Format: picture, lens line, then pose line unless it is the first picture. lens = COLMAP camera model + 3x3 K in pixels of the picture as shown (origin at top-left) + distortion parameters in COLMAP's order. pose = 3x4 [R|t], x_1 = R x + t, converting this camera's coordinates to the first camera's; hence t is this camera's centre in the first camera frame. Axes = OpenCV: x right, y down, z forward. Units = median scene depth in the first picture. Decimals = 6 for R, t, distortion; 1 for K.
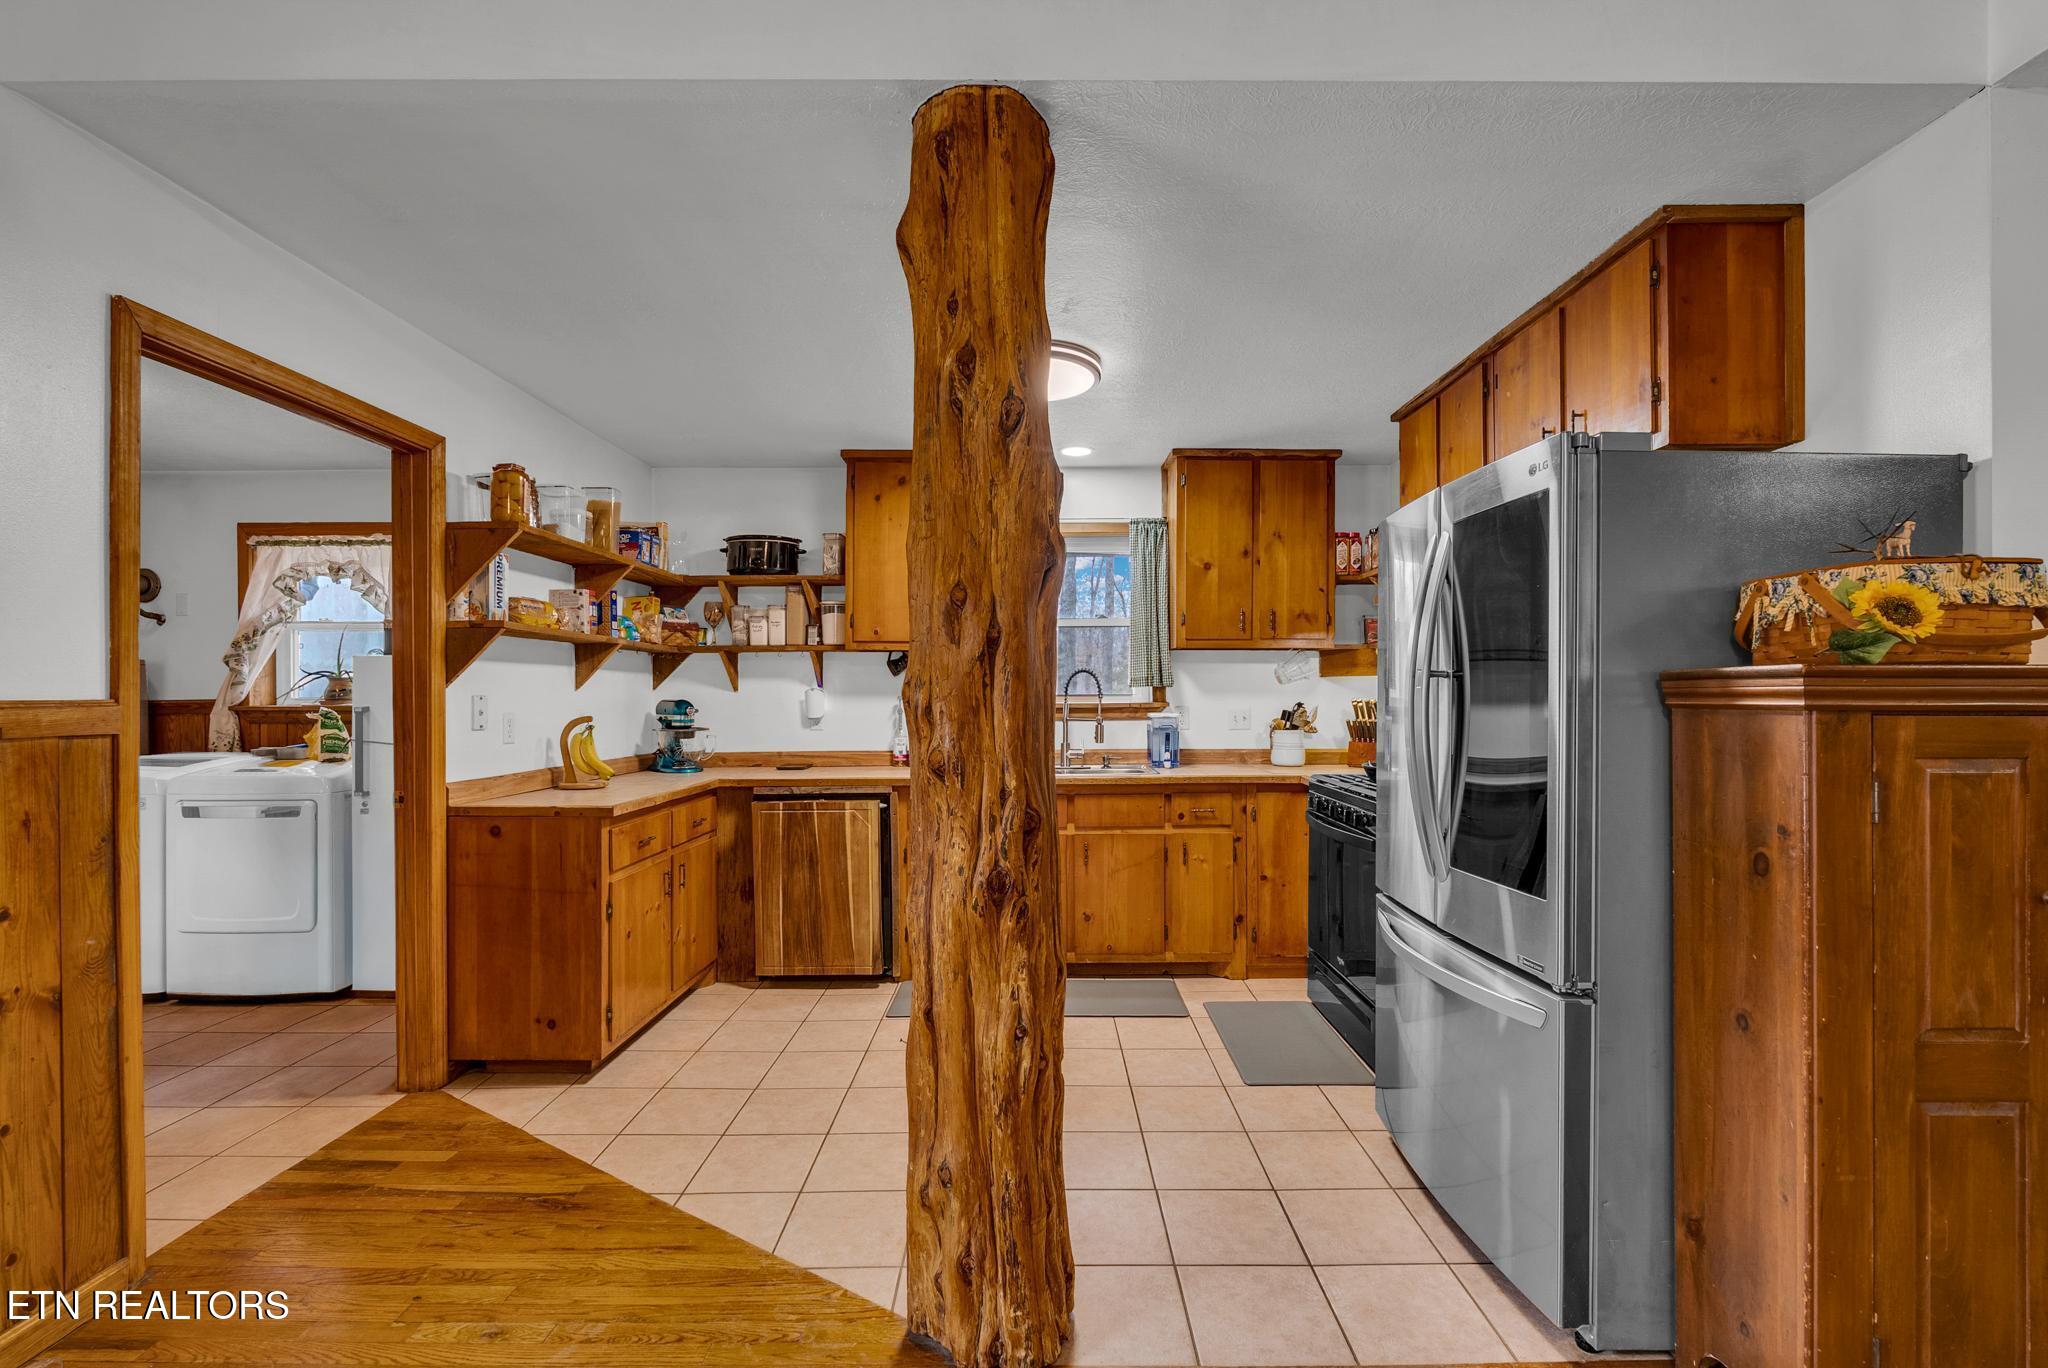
lens RADIAL K [[895.9, 0, 1038.3], [0, 895.9, 689.1], [0, 0, 1]] dist [-0.004826, 0.000467]
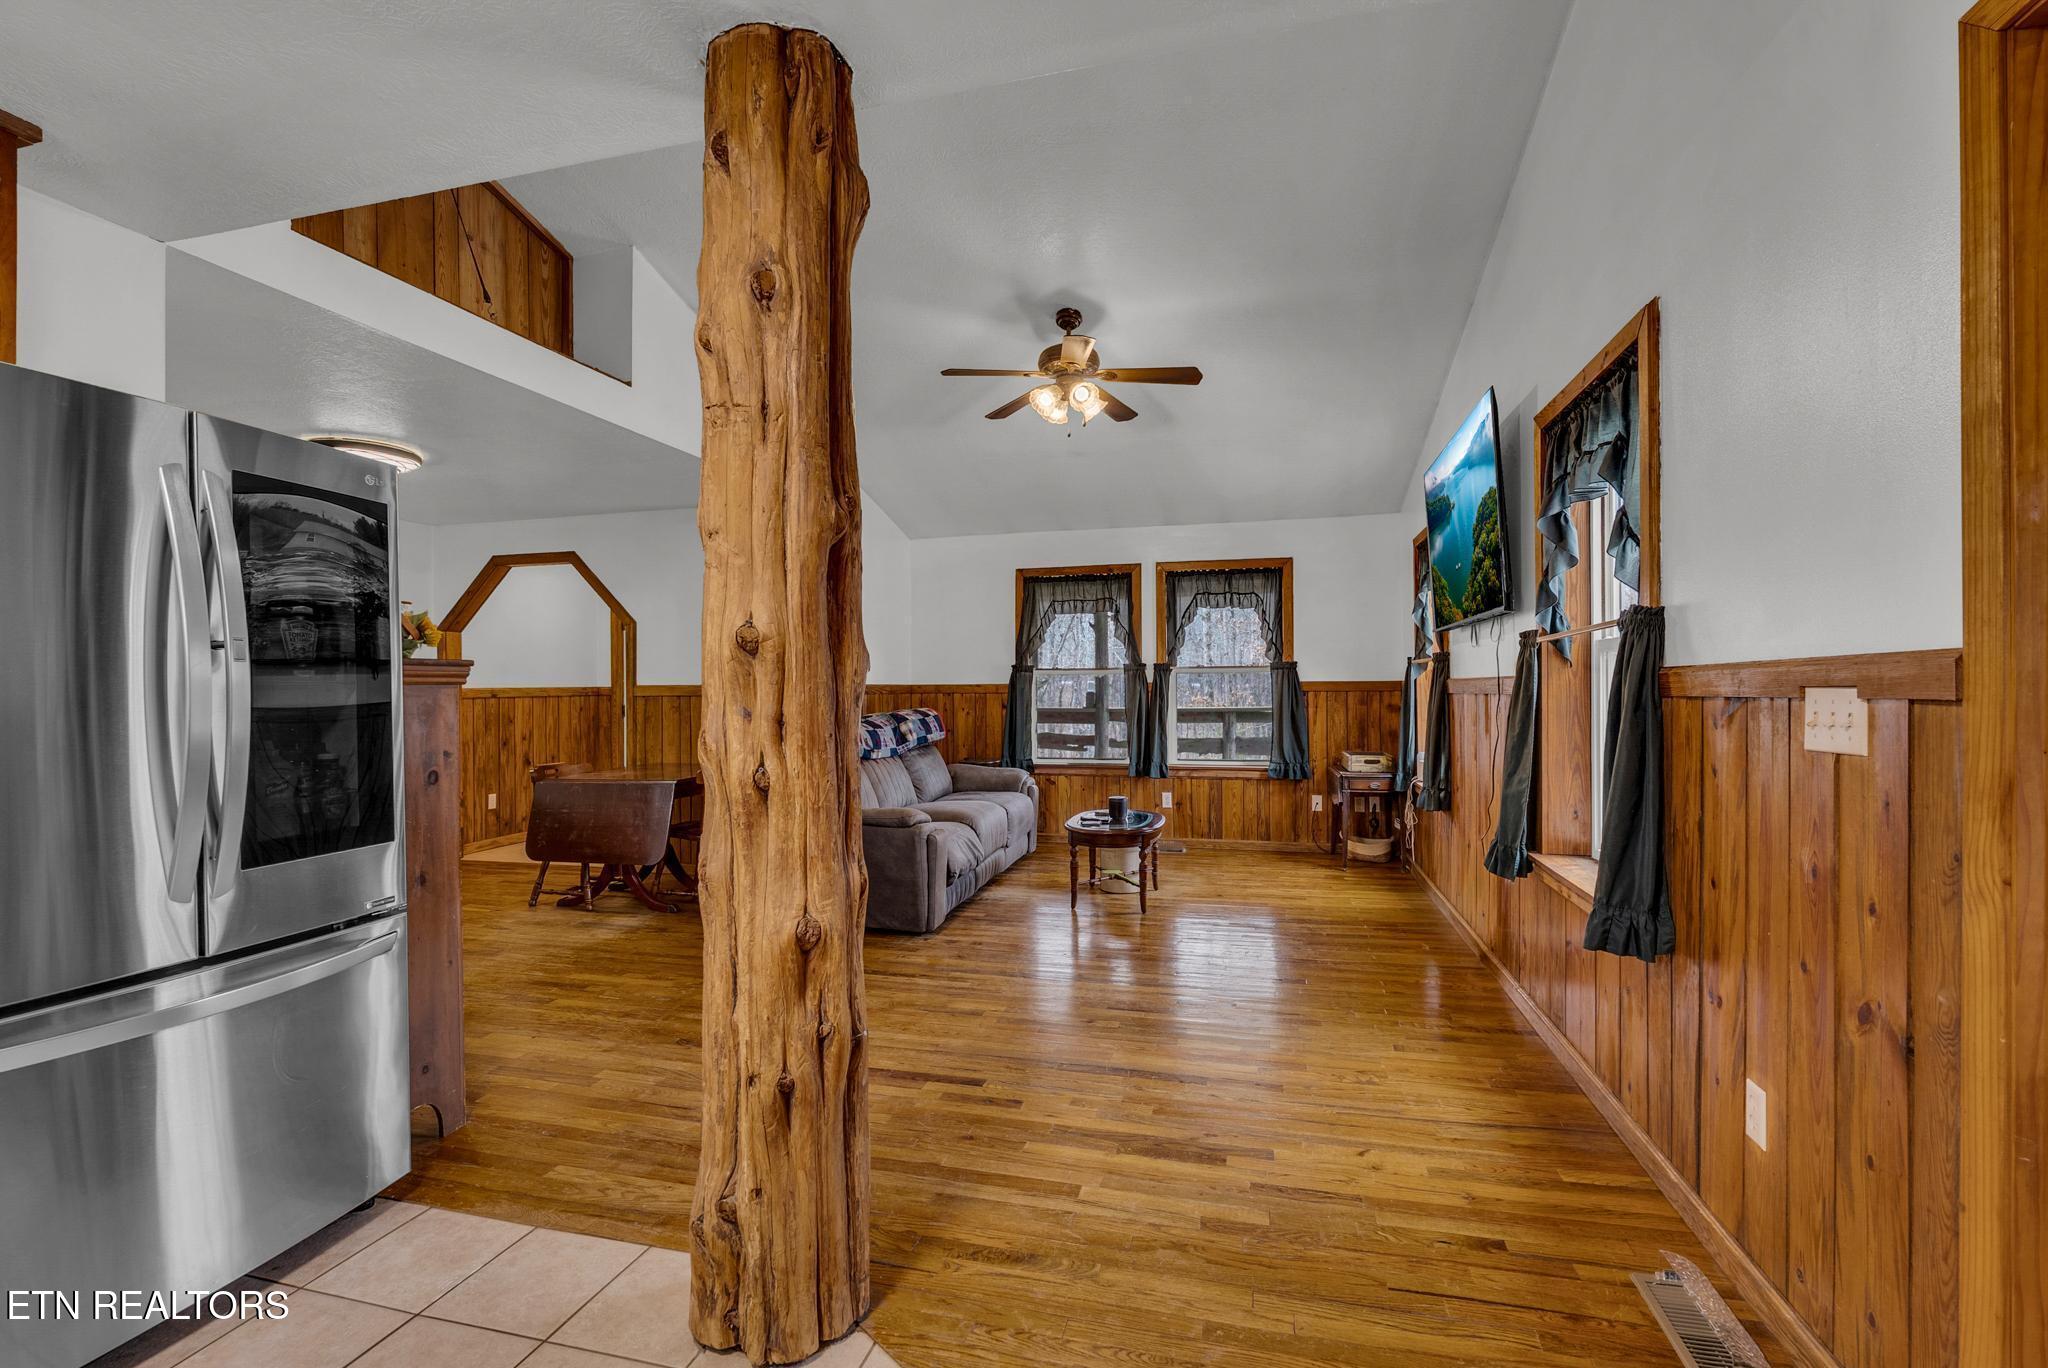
lens RADIAL K [[895.9, 0, 1038.3], [0, 895.9, 689.1], [0, 0, 1]] dist [-0.004826, 0.000467]
pose [[-0.966642, 0.010399, 0.255919, -0.262427], [0.008873, 0.999935, -0.007118, 0.019451], [-0.255977, -0.004610, -0.966672, 0.855015]]
